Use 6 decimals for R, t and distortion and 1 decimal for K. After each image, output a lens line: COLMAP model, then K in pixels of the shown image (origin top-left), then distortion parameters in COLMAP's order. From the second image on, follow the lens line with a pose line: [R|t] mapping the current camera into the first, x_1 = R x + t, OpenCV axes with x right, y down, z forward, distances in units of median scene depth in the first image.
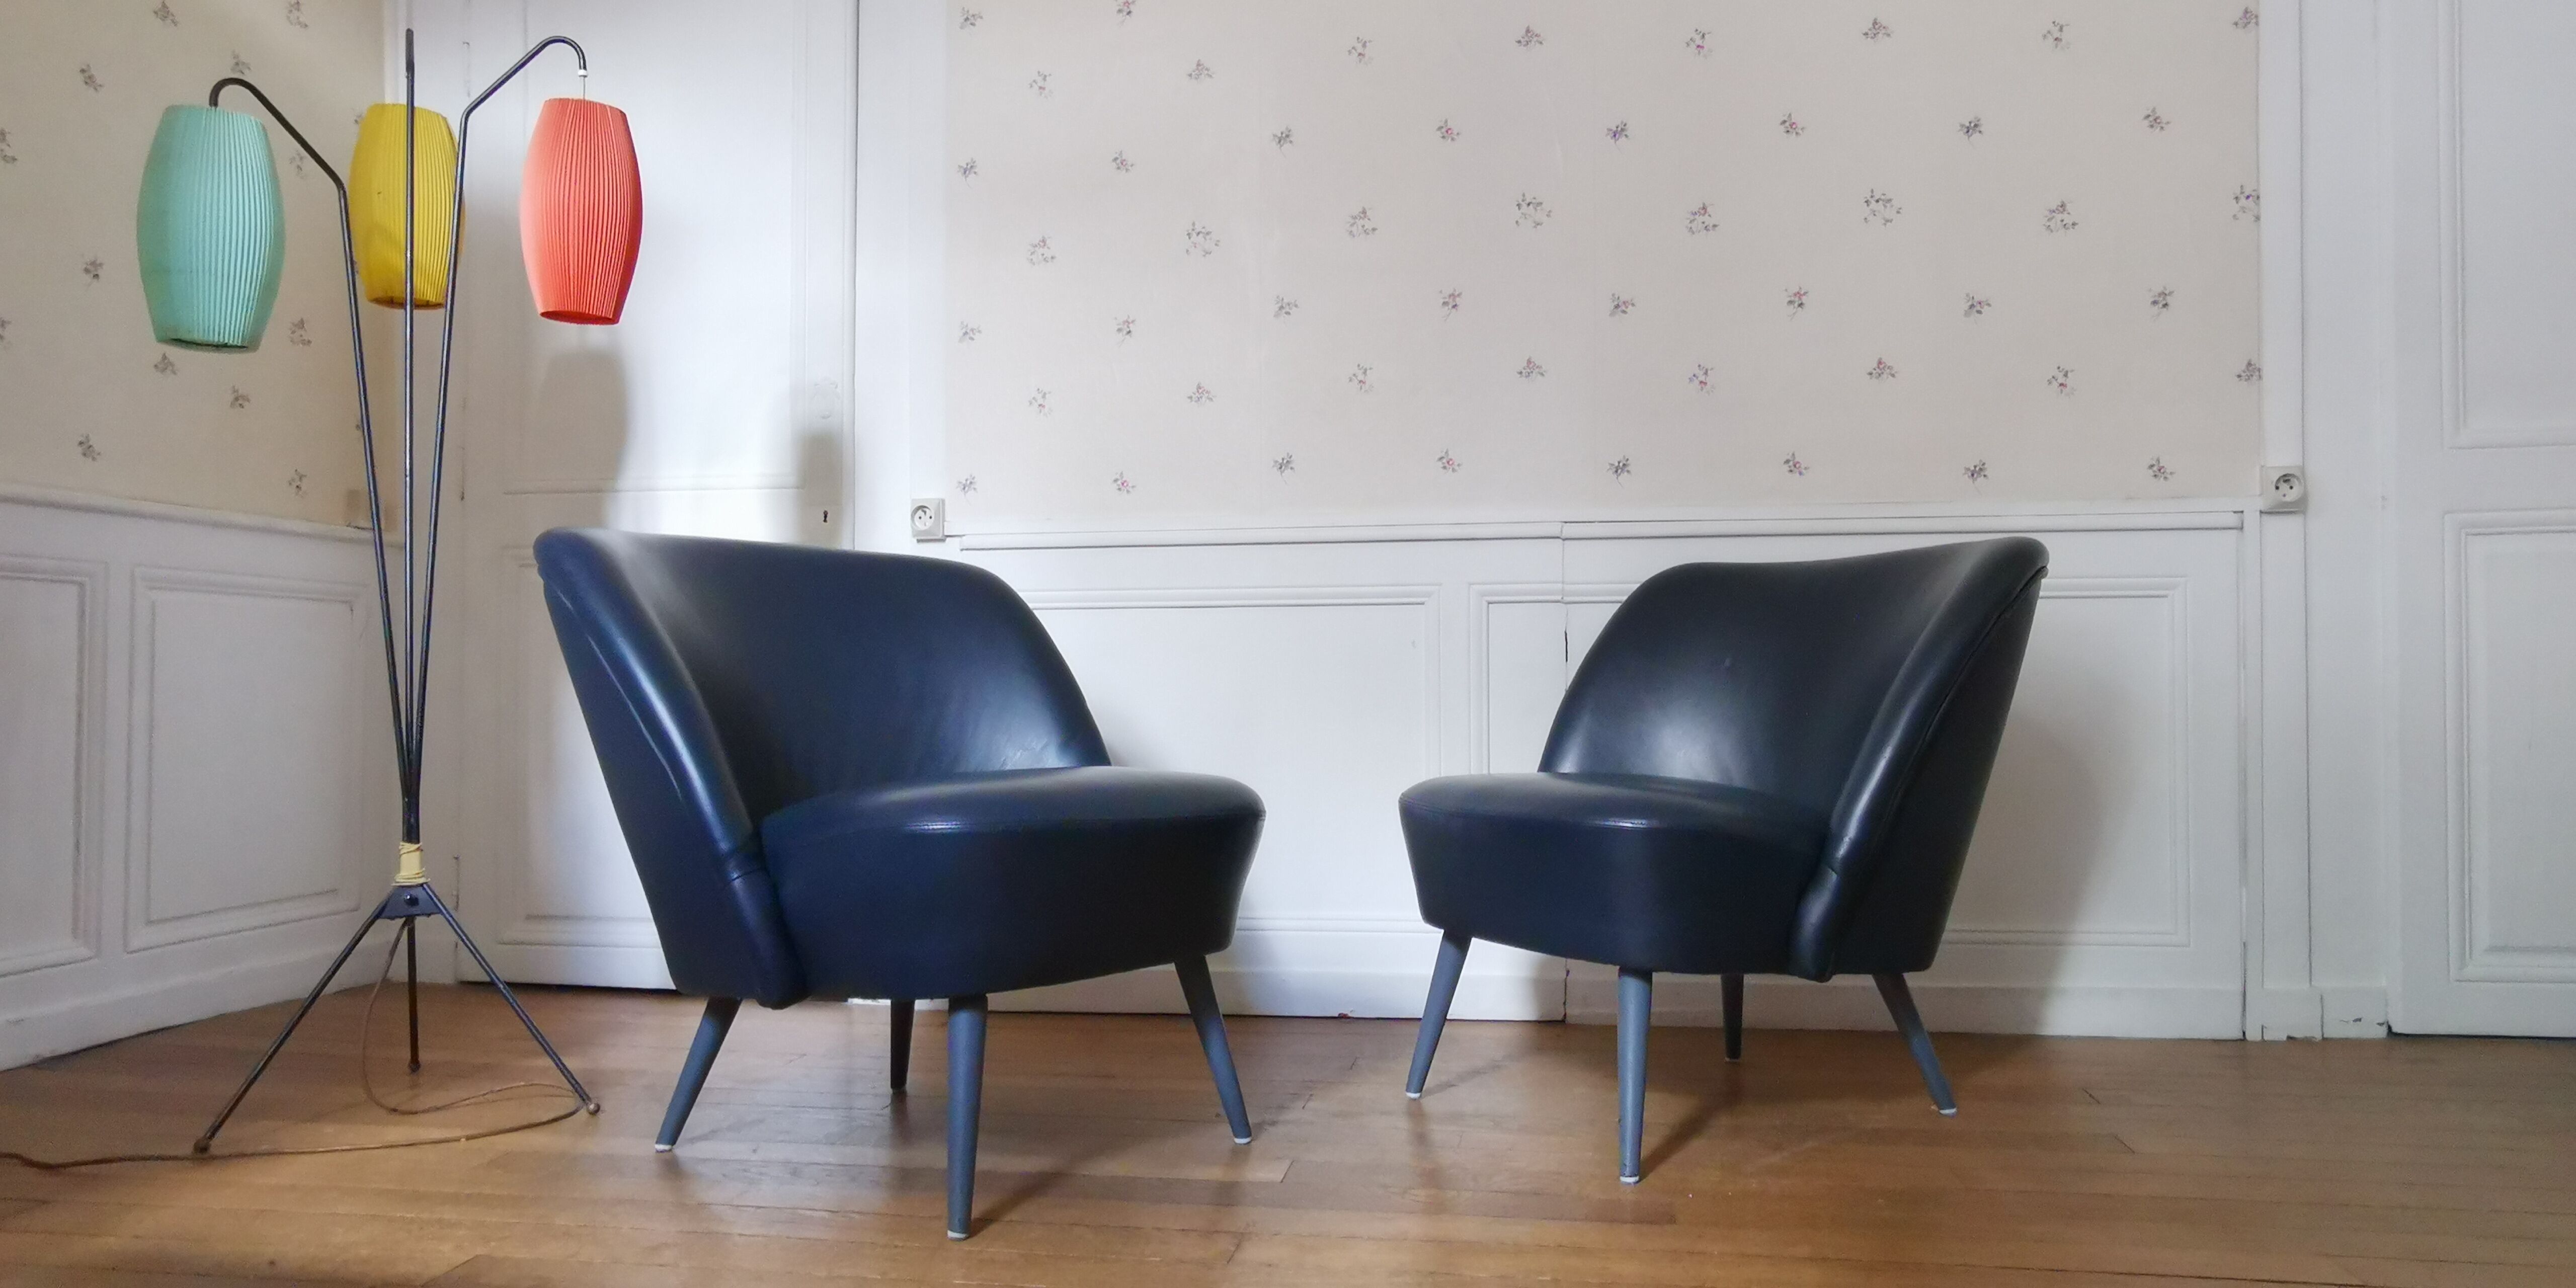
lens RADIAL K [[1630.2, 0, 1306.8], [0, 1630.2, 643.5], [0, 0, 1]] dist [-0.013121, 0.010626]
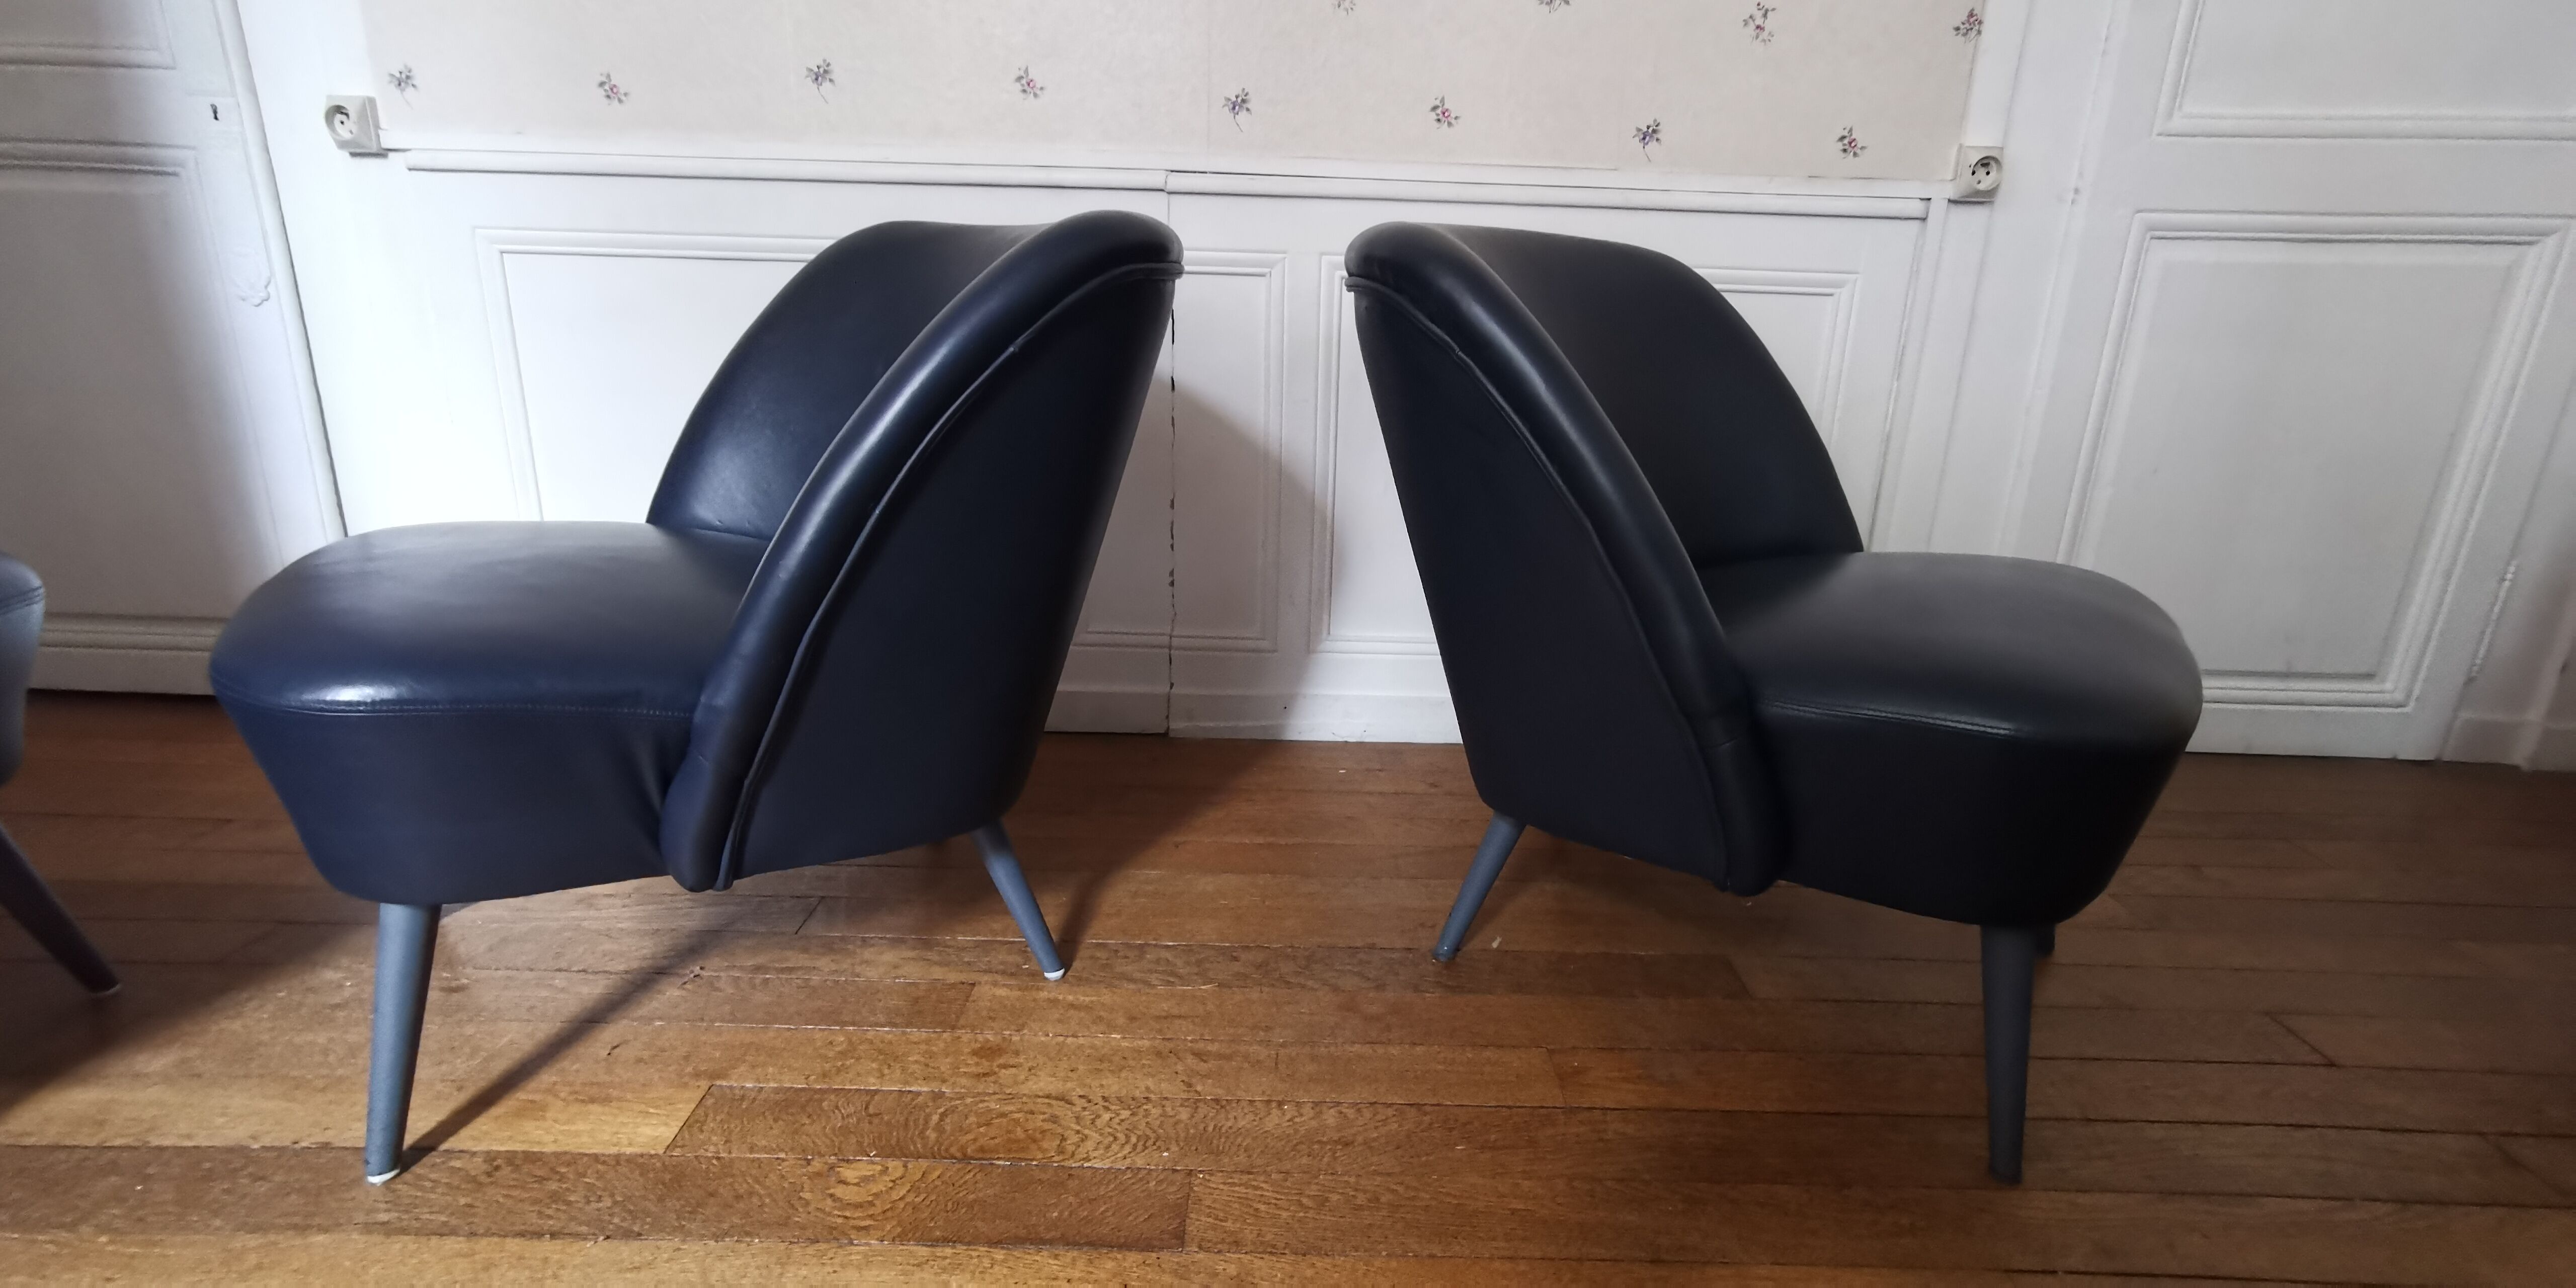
lens RADIAL K [[1212.4, 0, 1311.9], [0, 1212.4, 657.1], [0, 0, 1]] dist [-0.007380, 0.008682]
pose [[0.988663, -0.009244, 0.149869, 0.140817], [-0.038178, 0.949826, 0.310440, -0.035786], [-0.145219, -0.312642, 0.938704, 0.348686]]
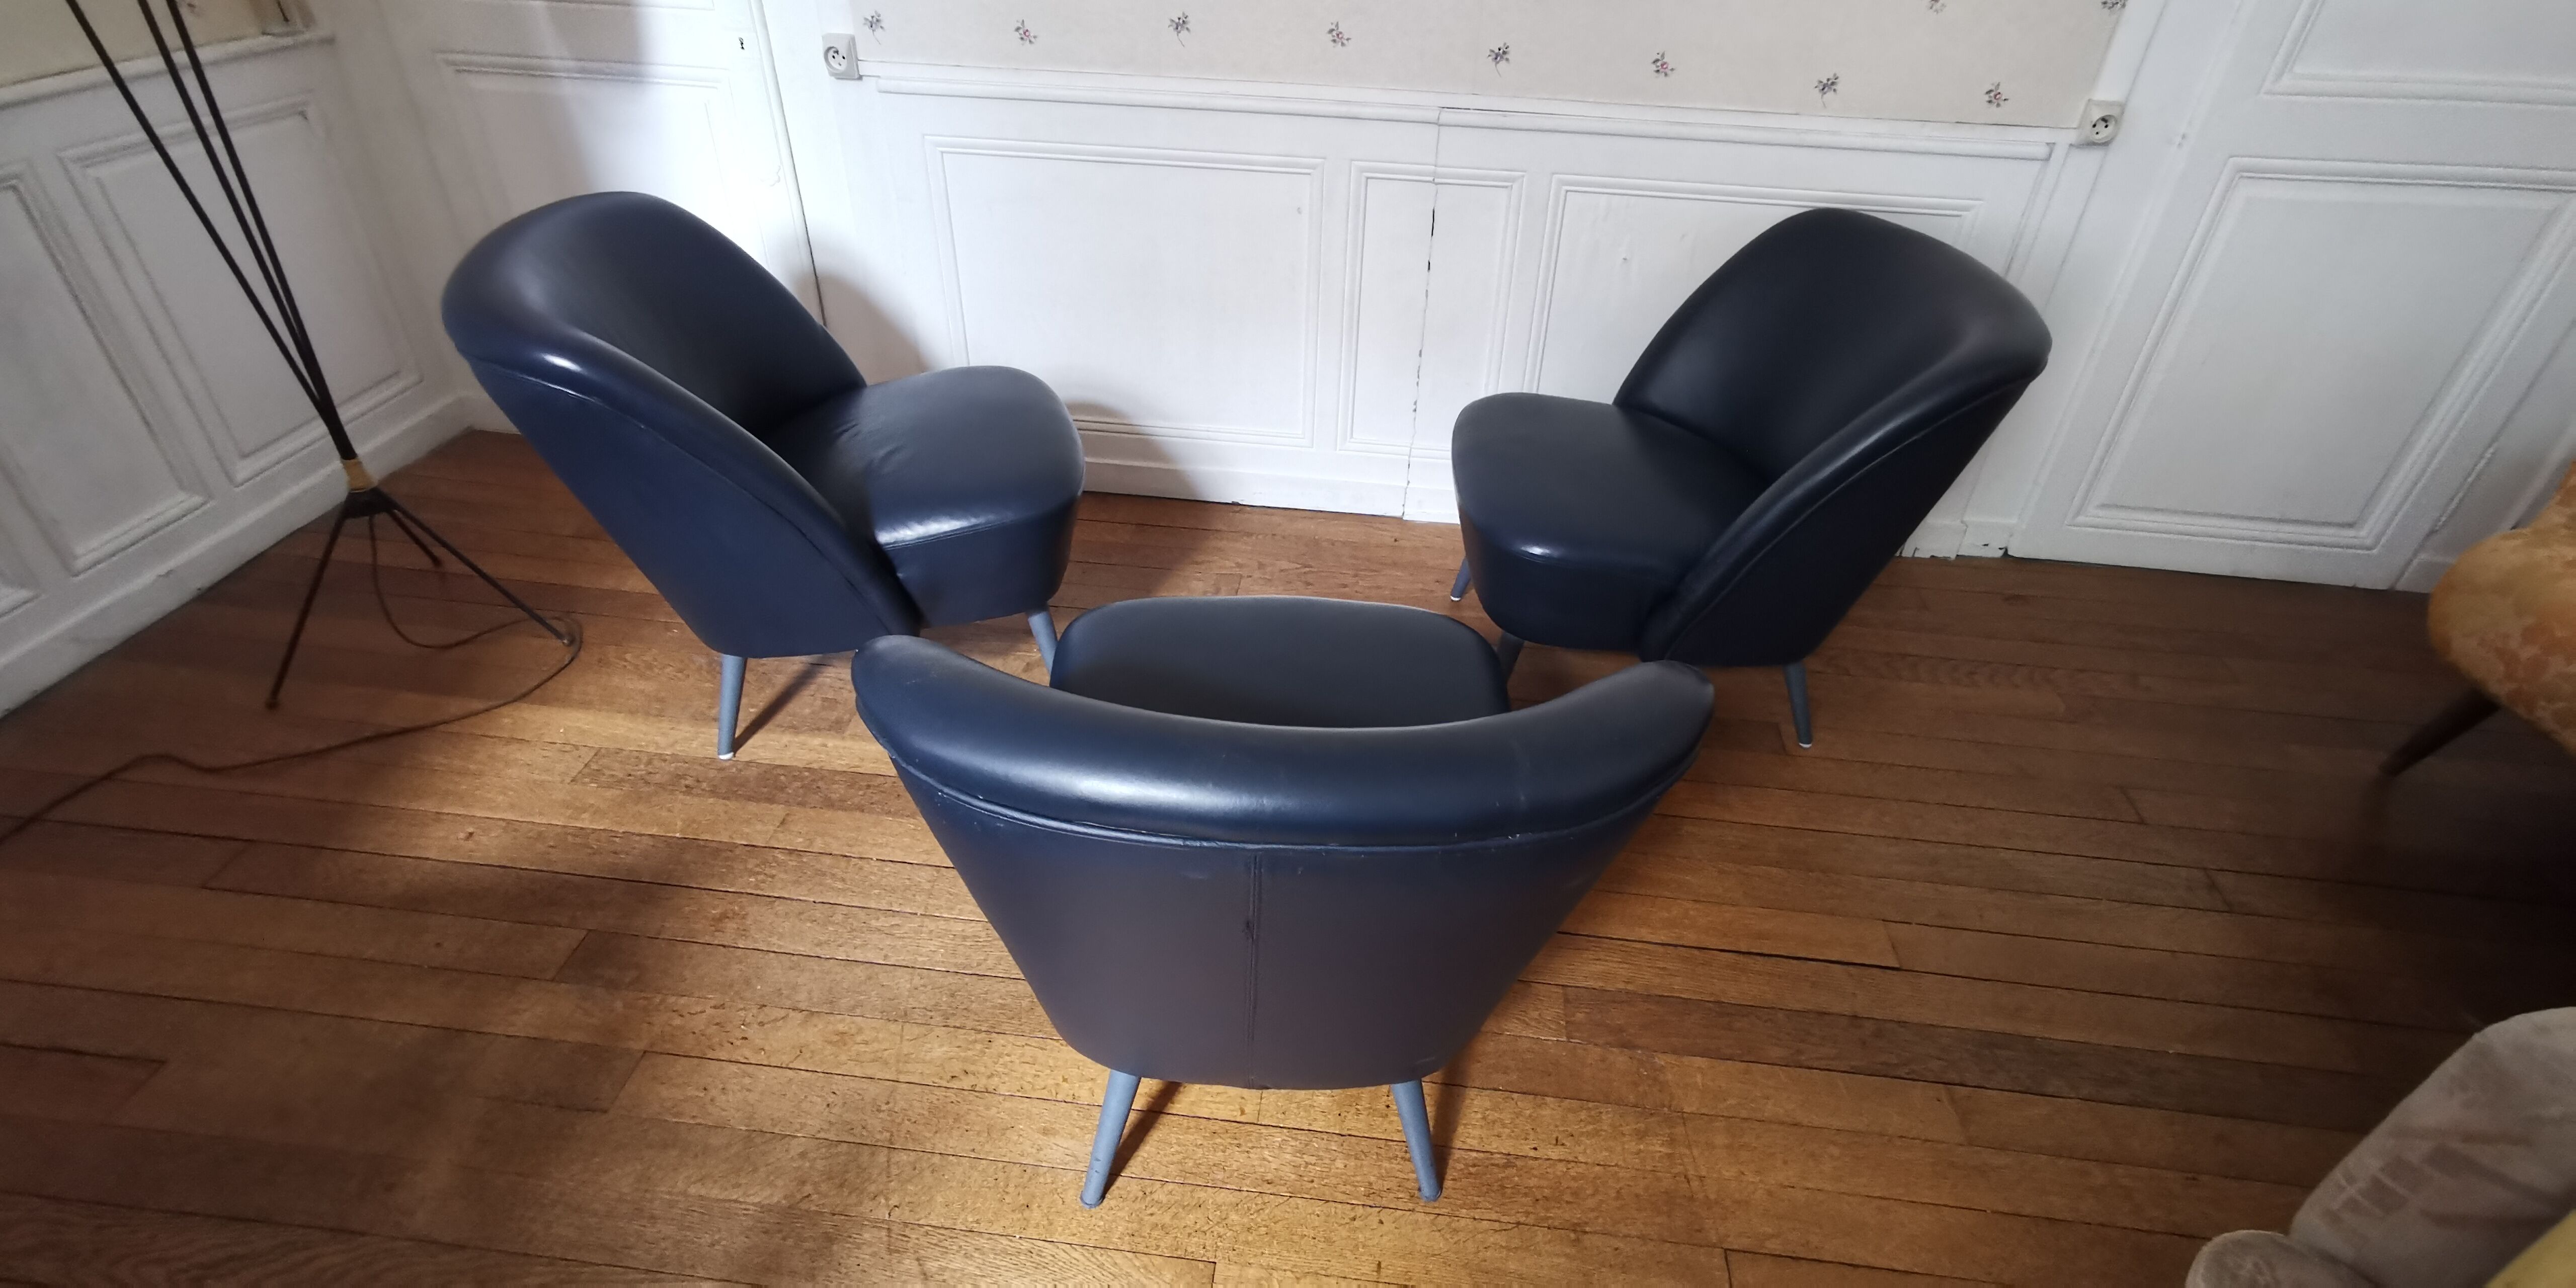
lens RADIAL K [[1212.4, 0, 1317.3], [0, 1212.4, 648.8], [0, 0, 1]] dist [-0.007380, 0.008682]
pose [[0.998760, 0.013751, 0.047843, 0.044659], [-0.039445, 0.804896, 0.592103, -0.268451], [-0.030366, -0.593256, 0.804441, 0.154714]]
